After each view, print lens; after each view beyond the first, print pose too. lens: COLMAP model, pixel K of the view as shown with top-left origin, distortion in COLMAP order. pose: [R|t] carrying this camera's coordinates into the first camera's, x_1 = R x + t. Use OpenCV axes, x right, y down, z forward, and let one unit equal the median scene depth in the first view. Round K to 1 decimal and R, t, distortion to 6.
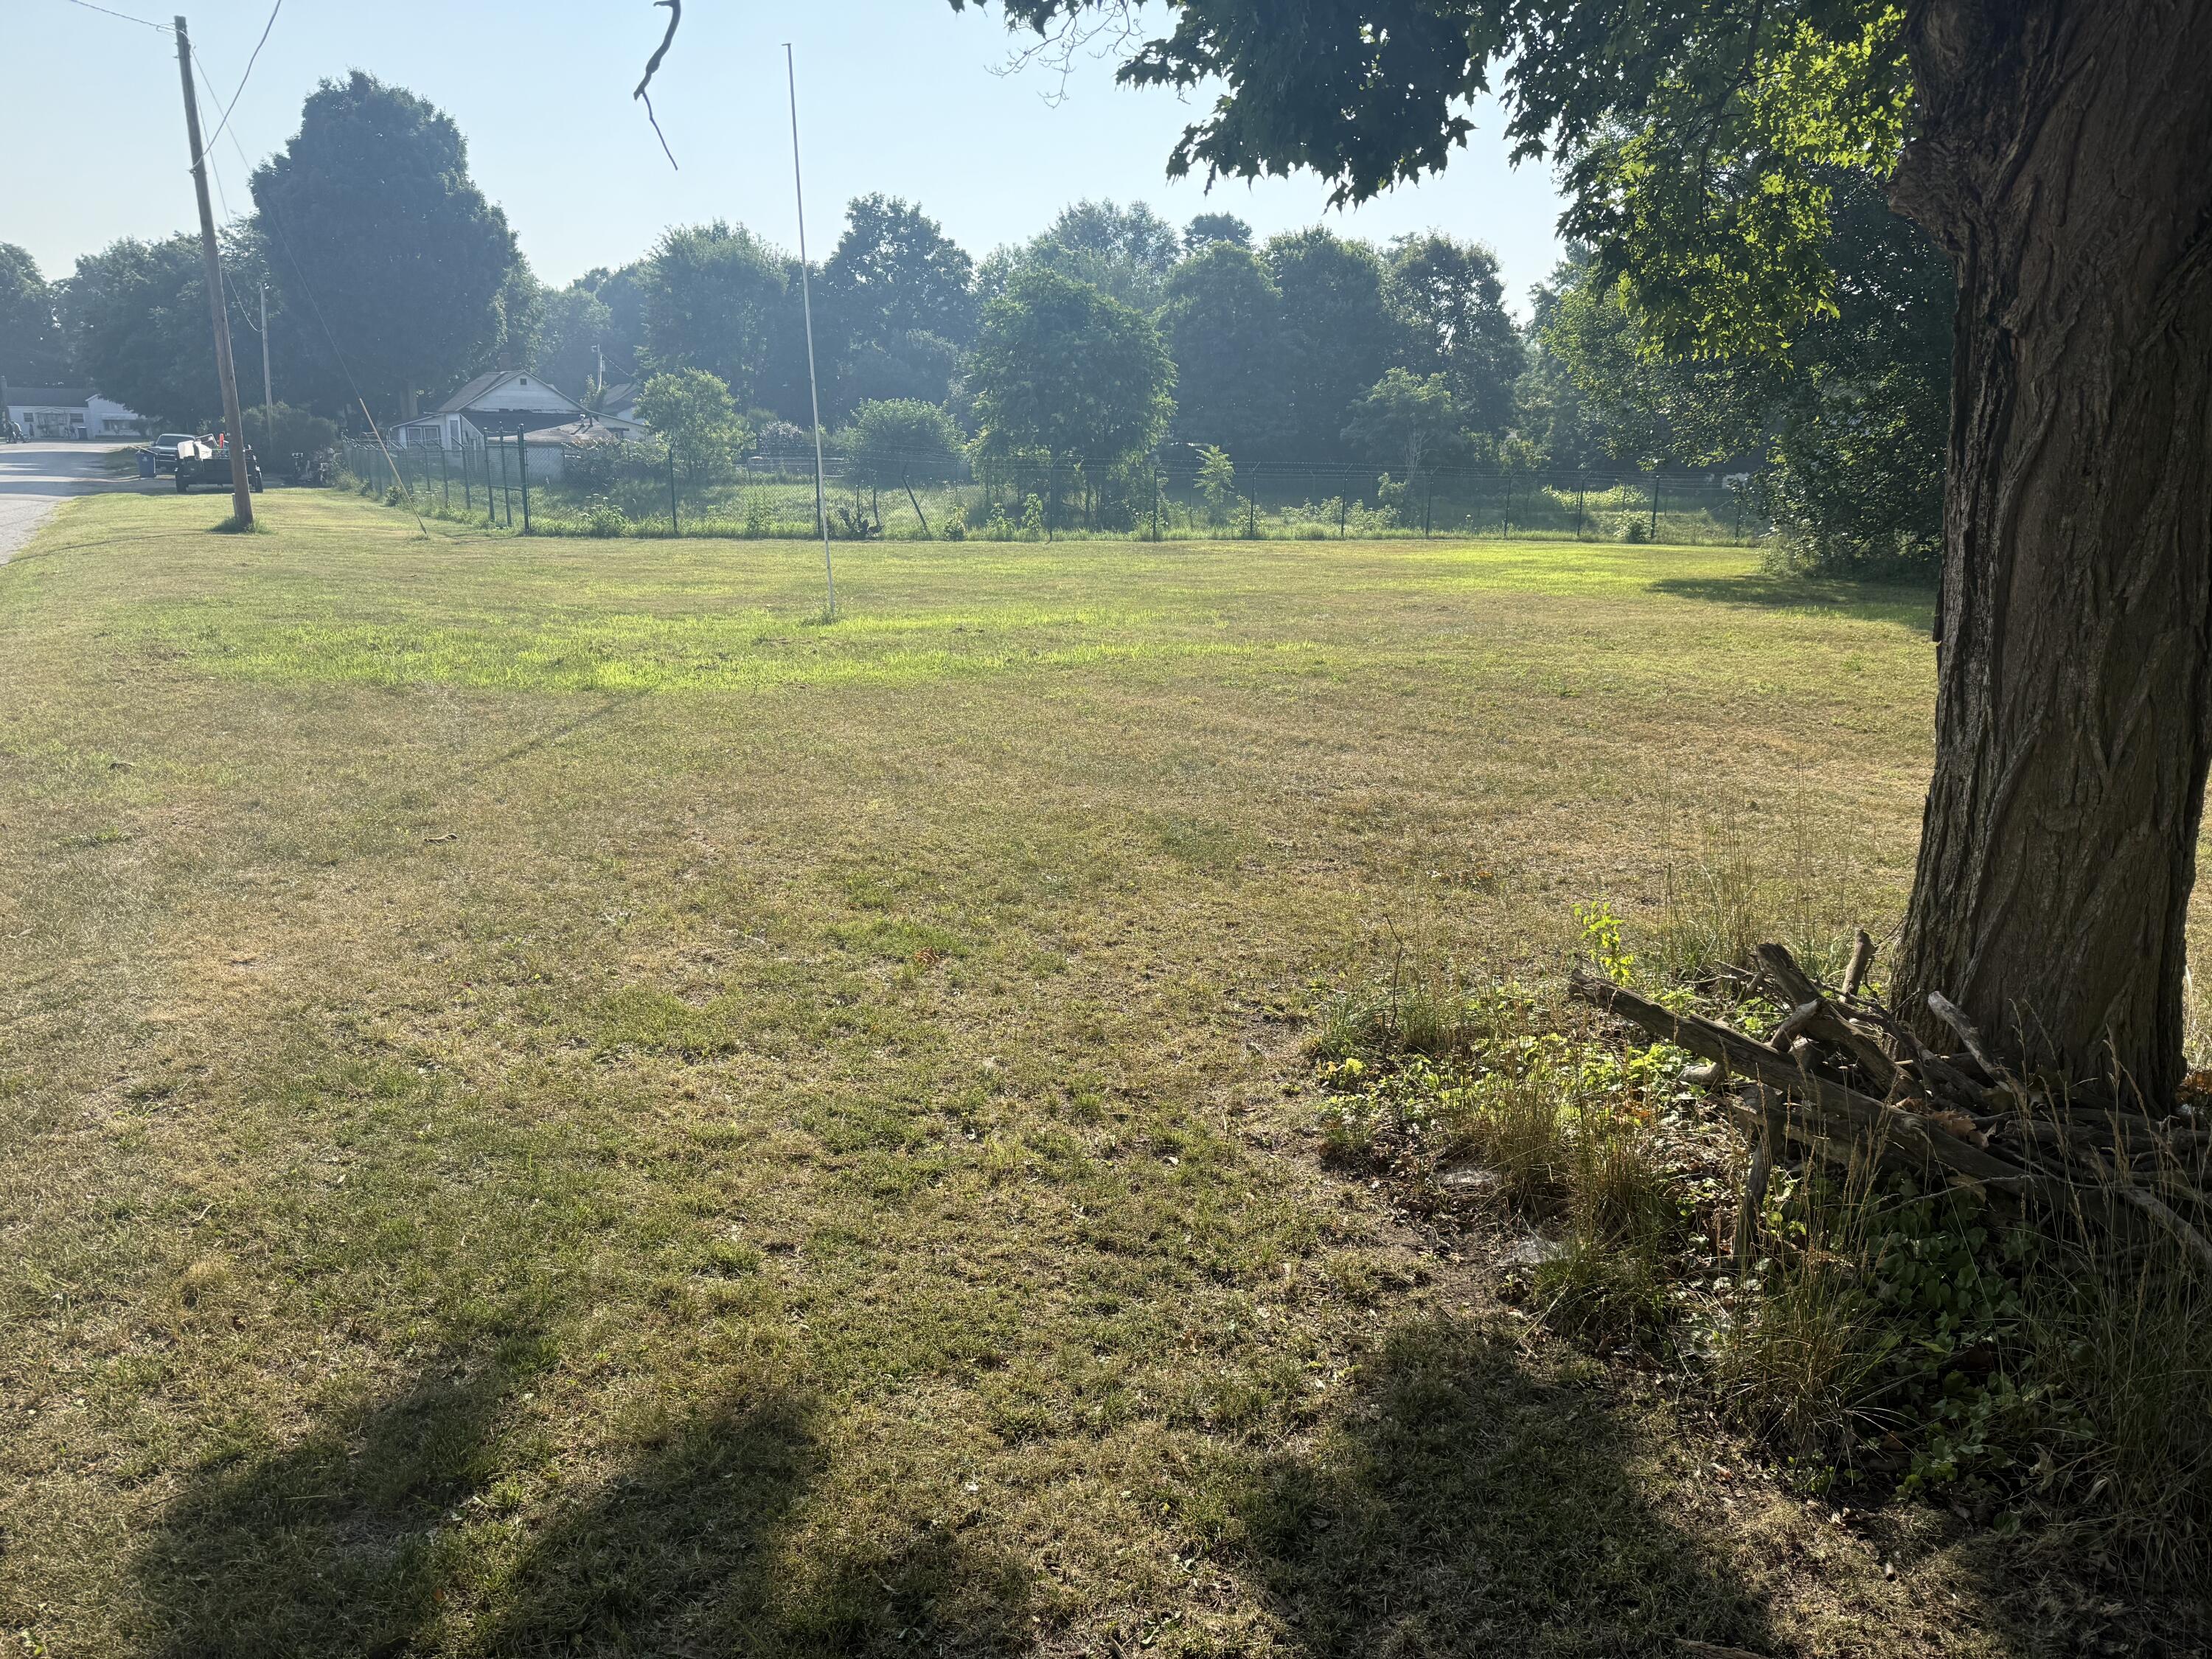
lens RADIAL K [[1548.5, 0, 1108.5], [0, 1548.5, 861.6], [0, 0, 1]] dist [0.101452, -0.160392]
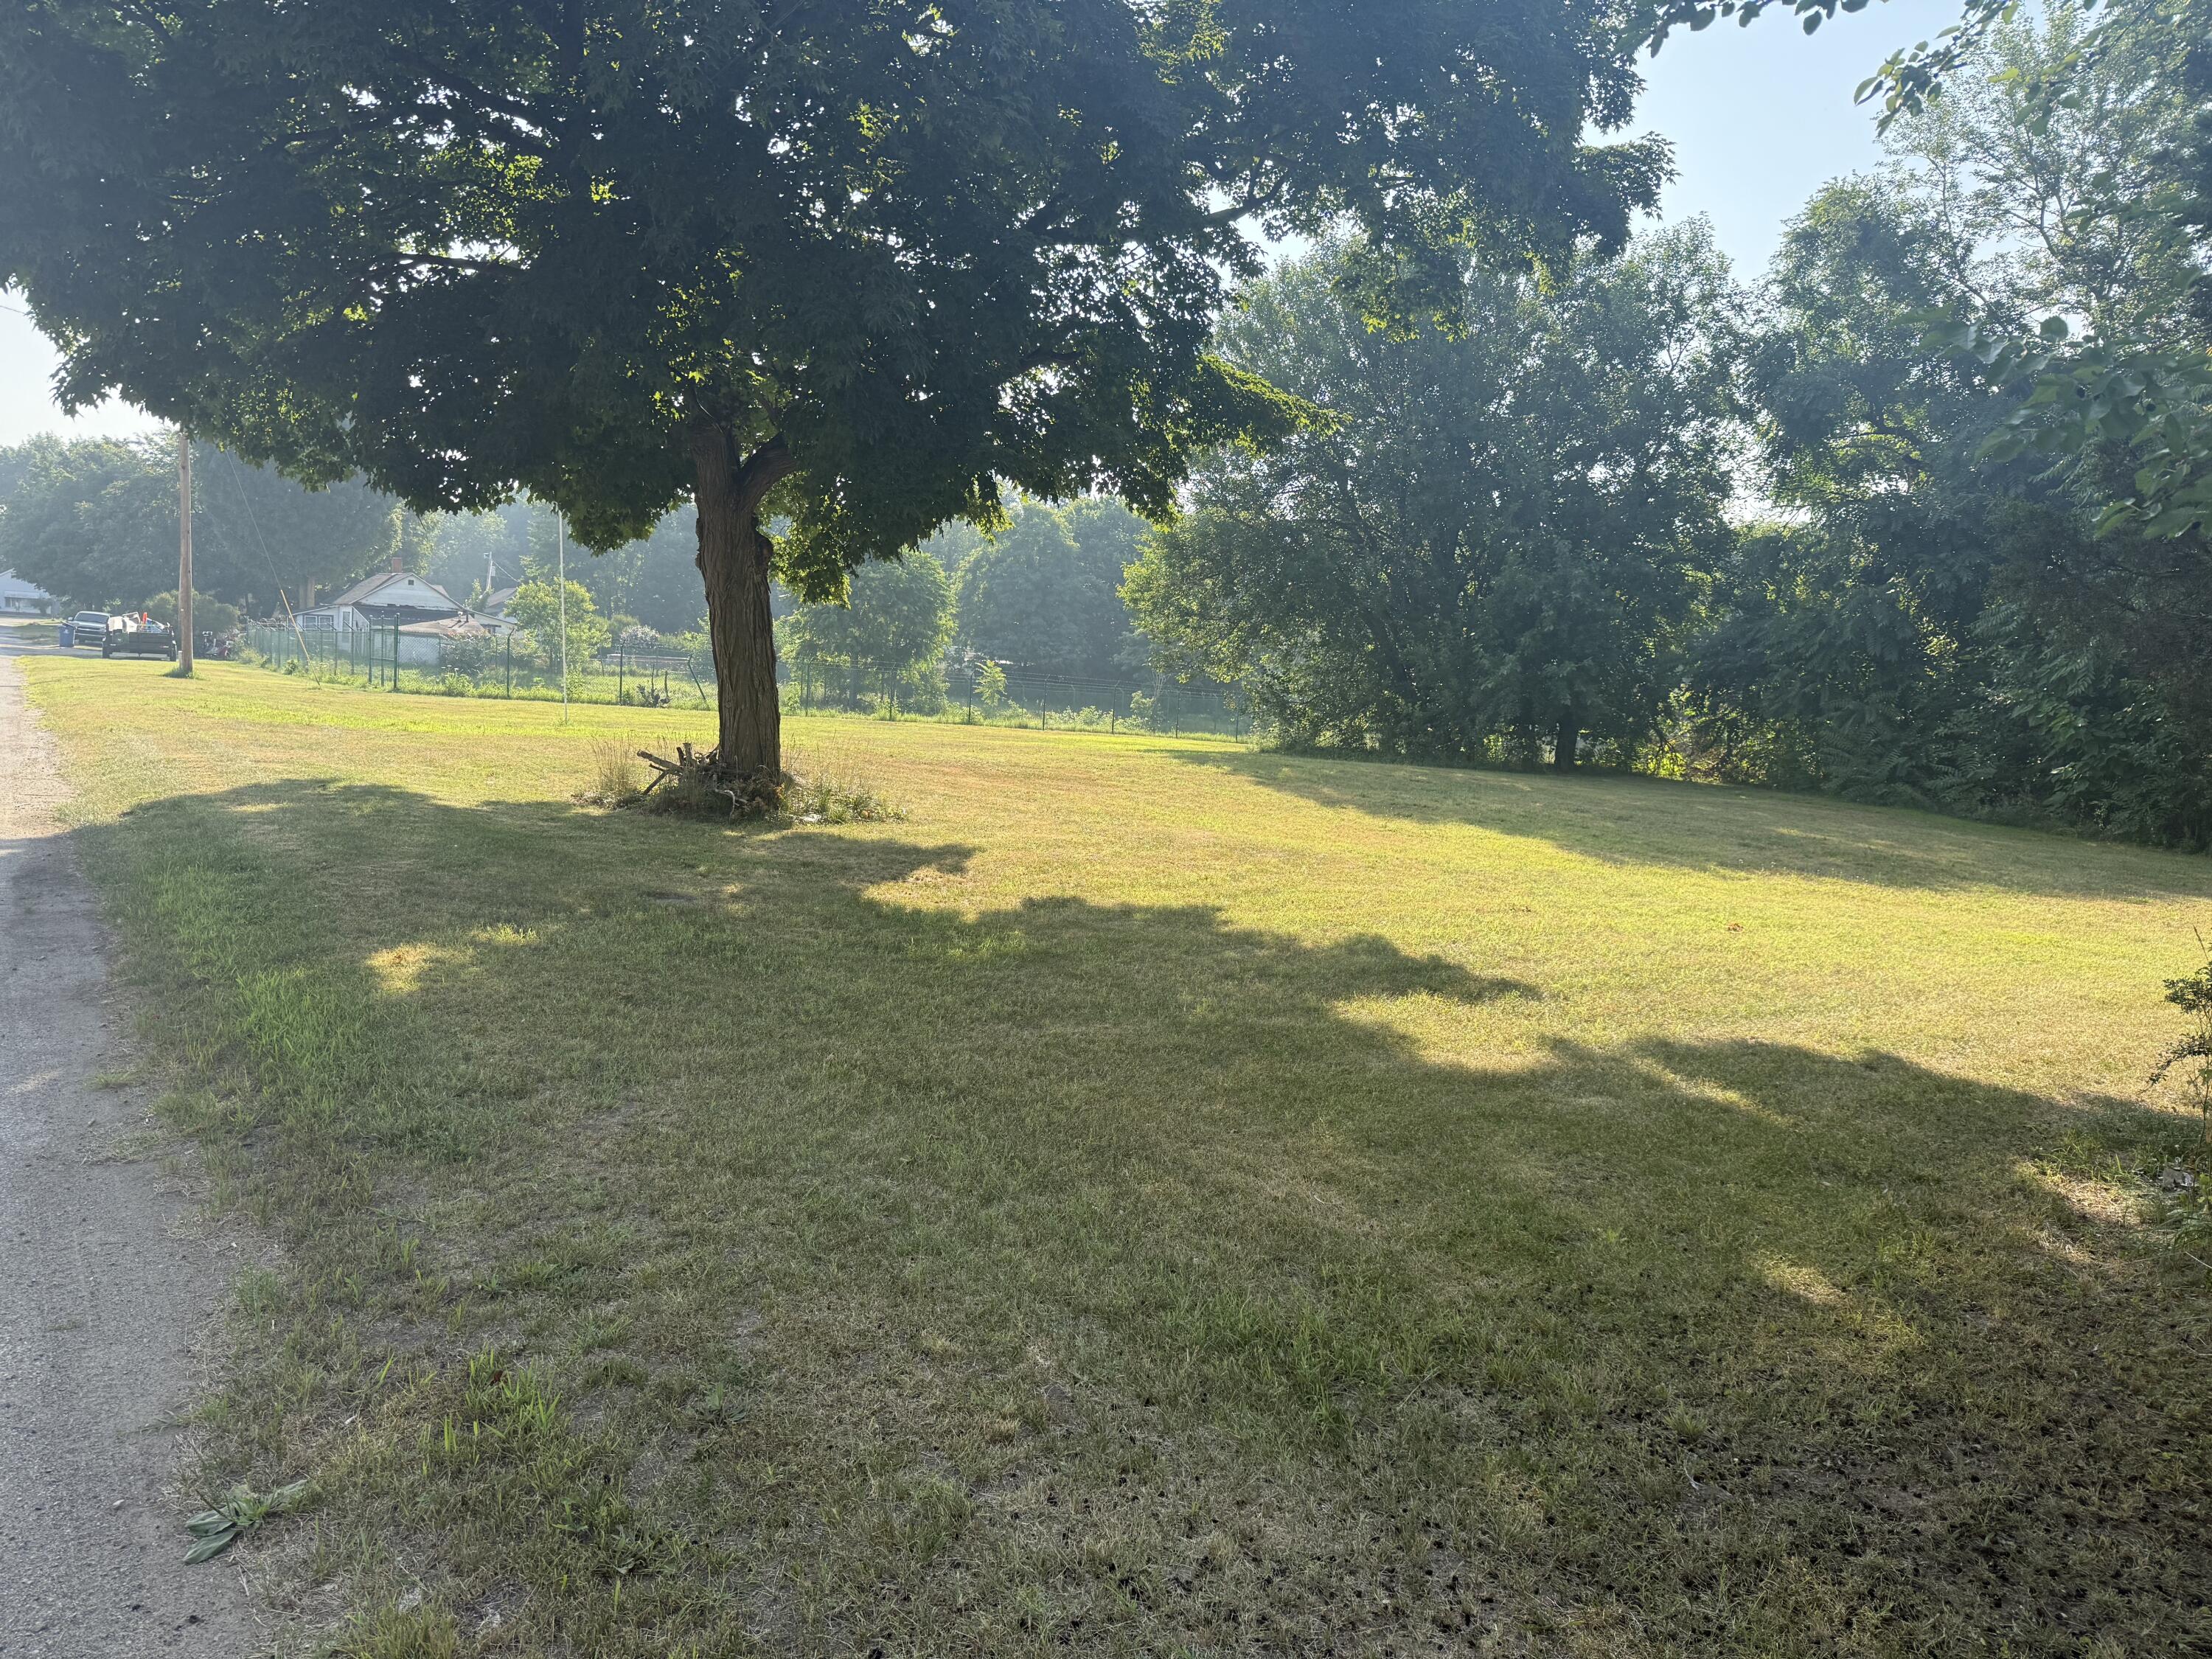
lens RADIAL K [[1548.5, 0, 1108.5], [0, 1548.5, 861.6], [0, 0, 1]] dist [0.101452, -0.160392]
pose [[0.996784, 0.035610, 0.071782, 0.076828], [-0.025387, 0.990021, -0.138616, 0.055008], [-0.076002, 0.136348, 0.987741, -0.186013]]
